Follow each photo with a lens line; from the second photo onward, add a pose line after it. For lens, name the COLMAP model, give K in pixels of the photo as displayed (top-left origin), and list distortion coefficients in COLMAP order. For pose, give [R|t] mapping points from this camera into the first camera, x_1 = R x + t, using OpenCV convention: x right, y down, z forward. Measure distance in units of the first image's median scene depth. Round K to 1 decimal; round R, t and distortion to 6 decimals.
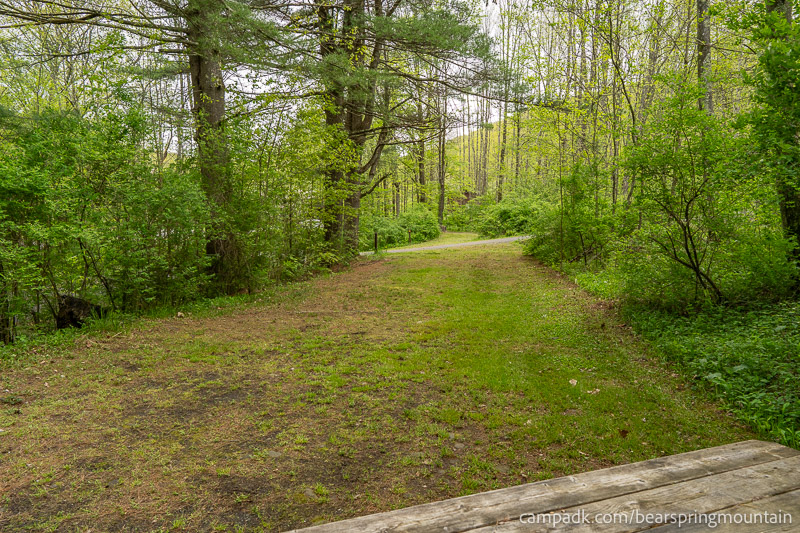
lens RADIAL K [[543.8, 0, 400.7], [0, 543.8, 265.2], [0, 0, 1]] dist [-0.002864, 0.005835]
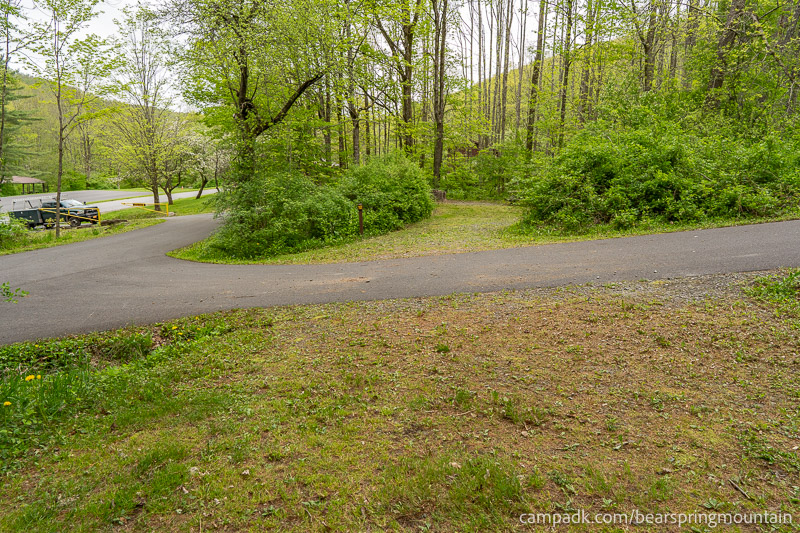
lens RADIAL K [[543.8, 0, 397.3], [0, 543.8, 265.4], [0, 0, 1]] dist [-0.002864, 0.005835]
pose [[0.999981, 0.005583, -0.002794, 0.036931], [-0.005361, 0.997248, 0.073944, -0.038396], [0.003199, -0.073928, 0.997258, 0.445784]]
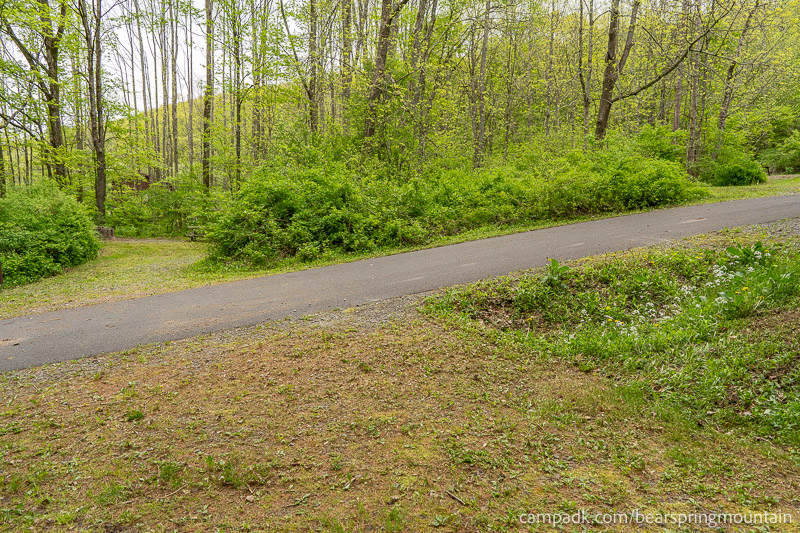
lens RADIAL K [[543.8, 0, 397.2], [0, 543.8, 267.5], [0, 0, 1]] dist [-0.002864, 0.005835]
pose [[0.843211, -0.051197, 0.535139, 0.035581], [0.044261, 0.998687, 0.025804, -0.038940], [-0.535758, 0.001927, 0.844370, 0.451835]]
